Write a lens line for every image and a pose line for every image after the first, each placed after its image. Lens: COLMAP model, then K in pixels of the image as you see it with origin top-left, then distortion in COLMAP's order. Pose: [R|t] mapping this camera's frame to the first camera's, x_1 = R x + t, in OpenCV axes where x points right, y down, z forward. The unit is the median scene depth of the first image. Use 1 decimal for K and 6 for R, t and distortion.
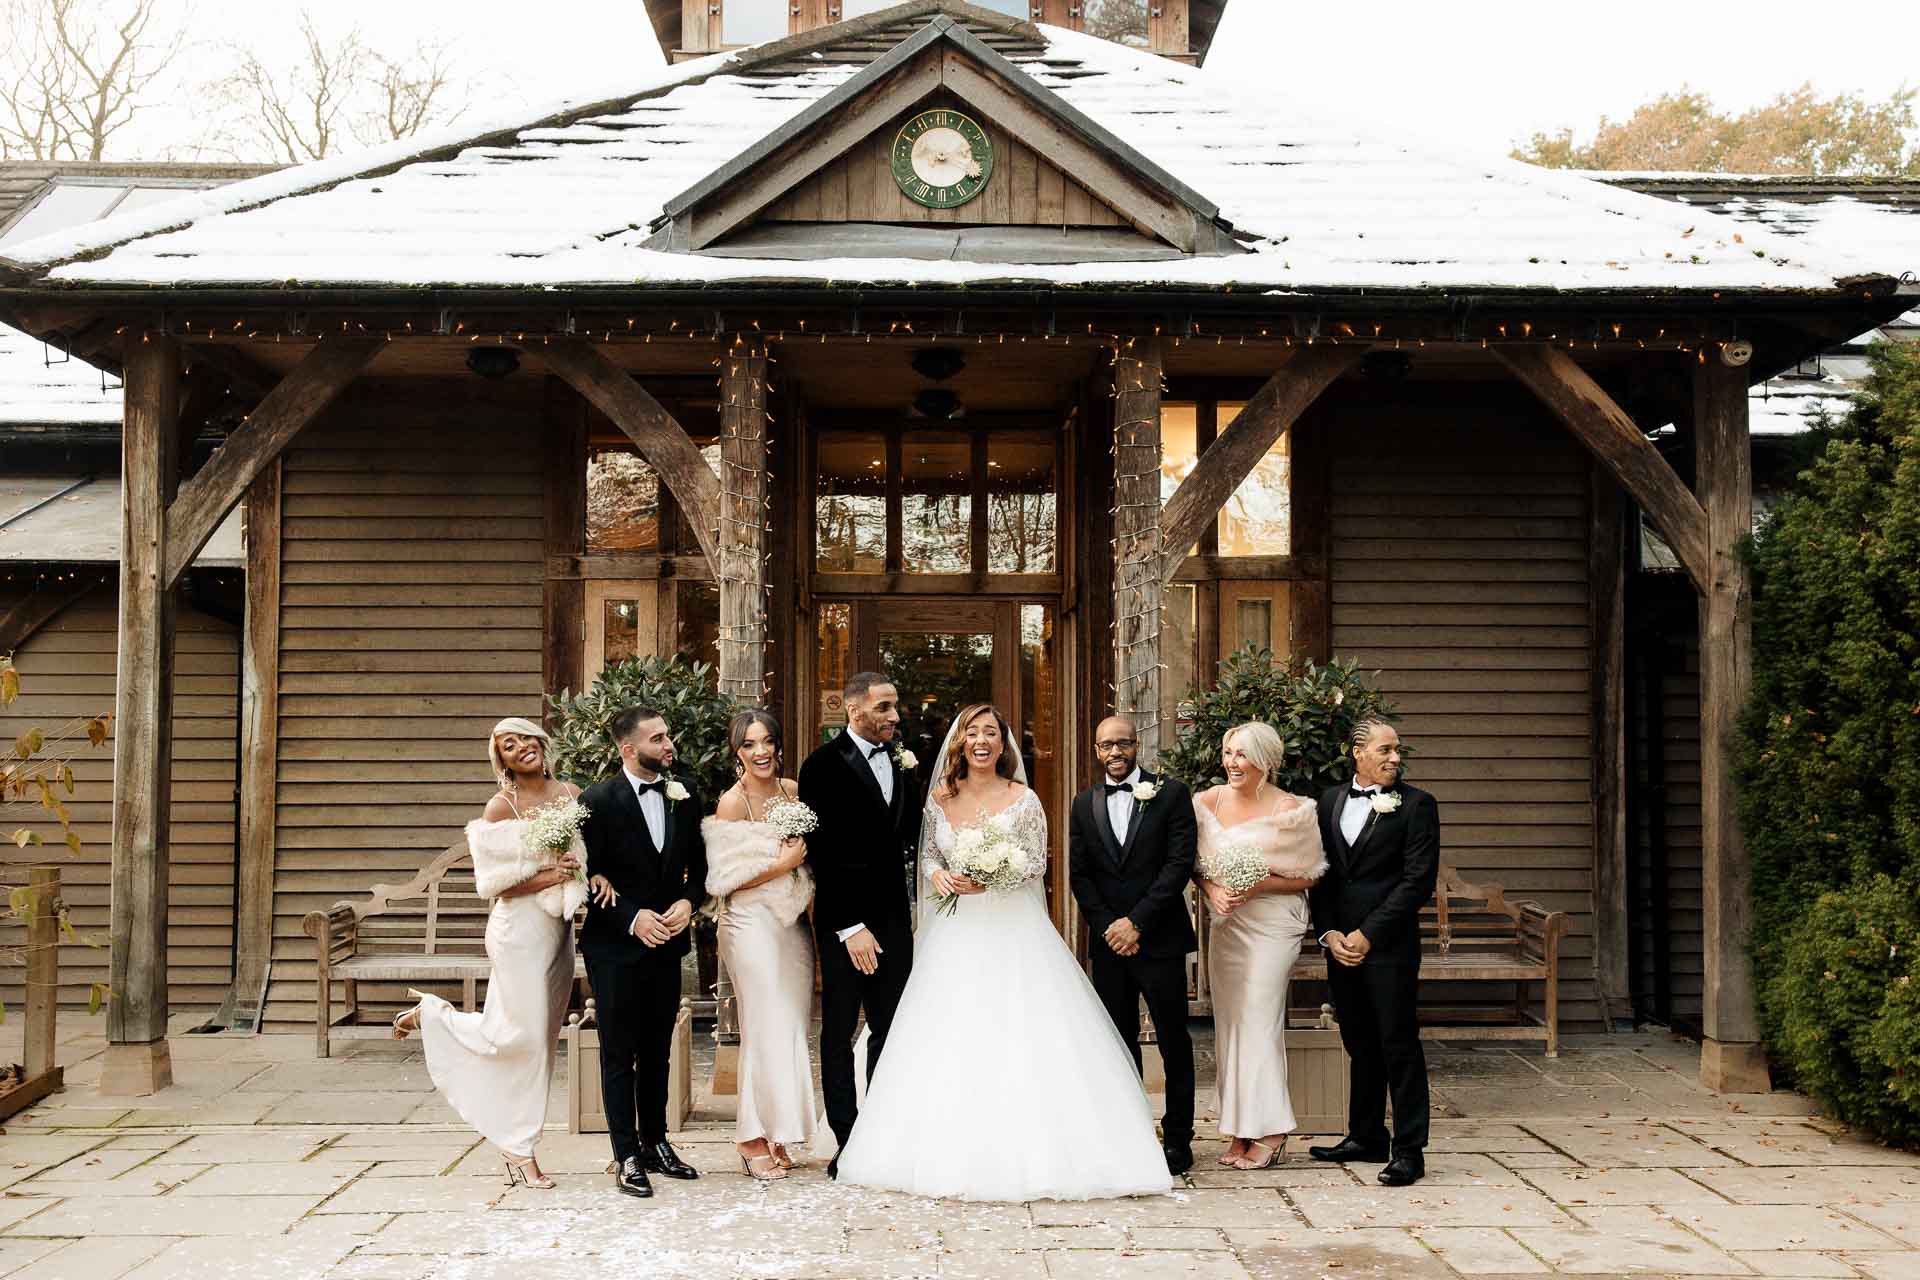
lens RADIAL K [[2229.8, 0, 960.0], [0, 2229.8, 640.0], [0, 0, 1]] dist [0.003266, 0.009795]
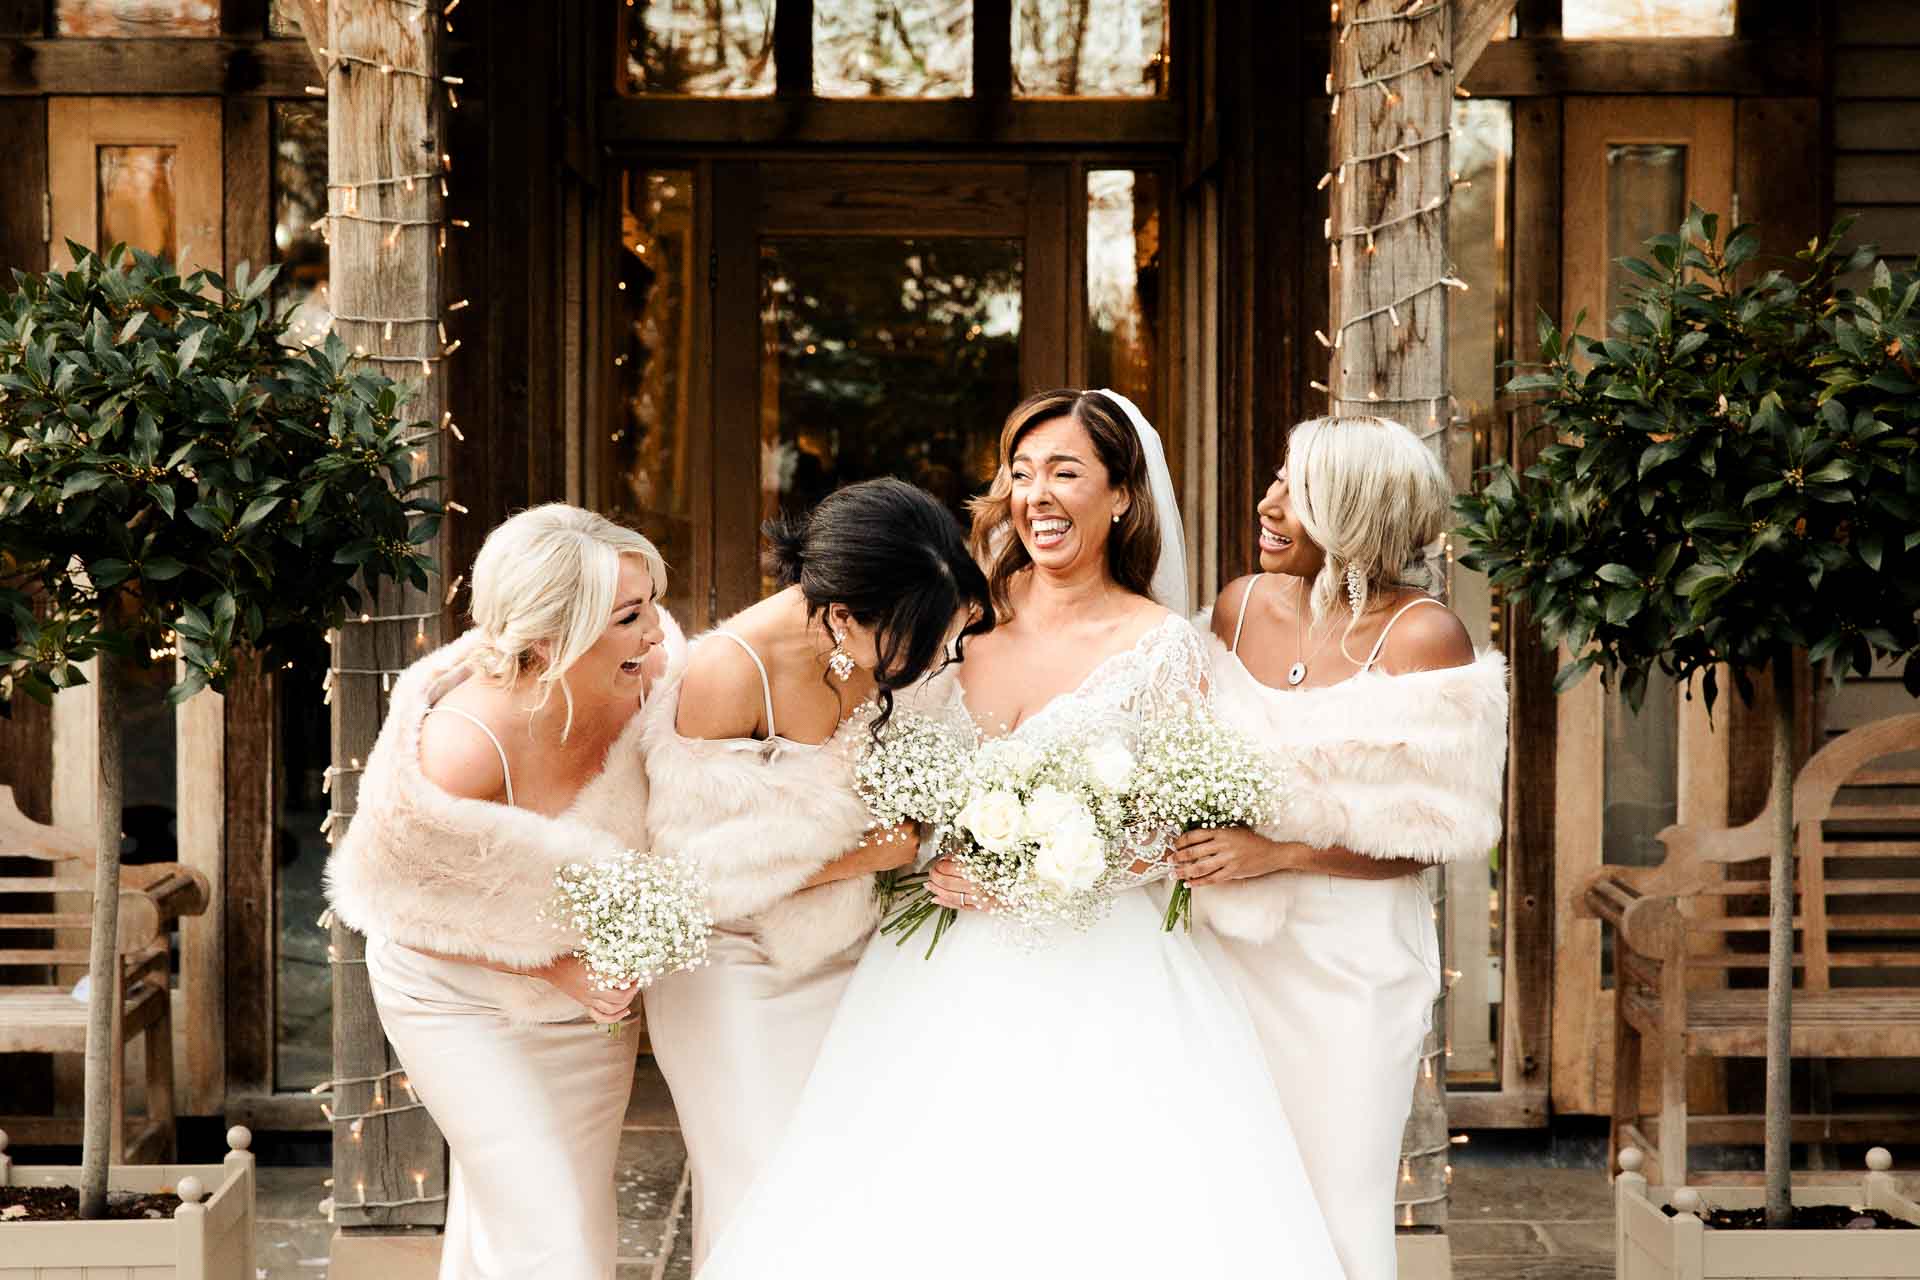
lens RADIAL K [[3714.2, 0, 917.9], [0, 3714.2, 645.7], [0, 0, 1]] dist [0.010693, 0.161422]
pose [[0.999895, 0.000468, -0.014515, 0.005947], [0.000697, 0.996781, 0.080174, 0.022649], [0.014506, -0.080175, 0.996675, 0.339864]]
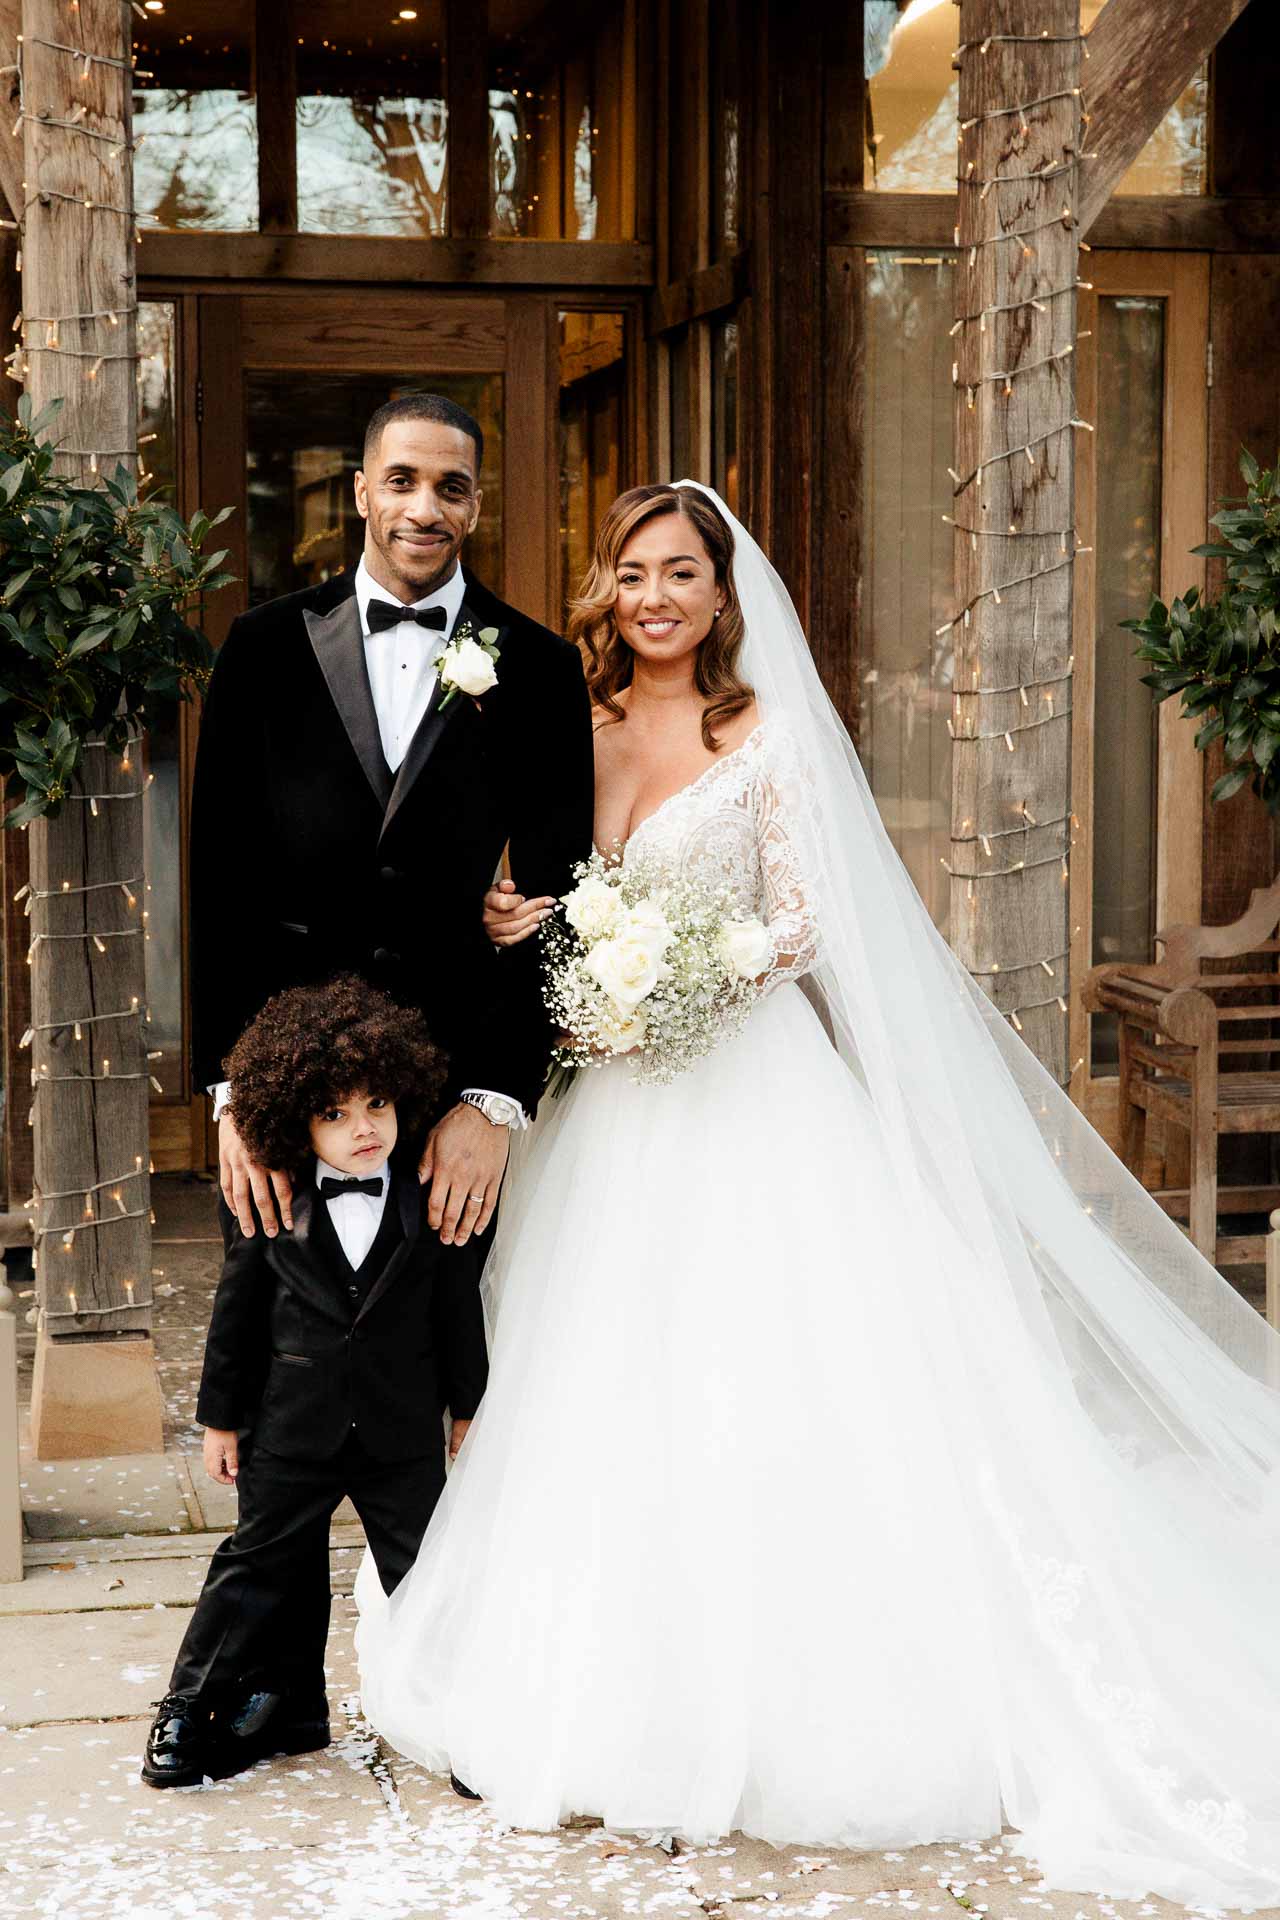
lens RADIAL K [[3714.2, 0, 640.0], [0, 3714.2, 960.0], [0, 0, 1]] dist [0.010693, 0.161422]
pose [[0.979812, -0.021018, 0.198812, -0.134895], [-0.004694, 0.991766, 0.127980, 0.022443], [-0.199865, -0.126329, 0.971645, 0.313154]]
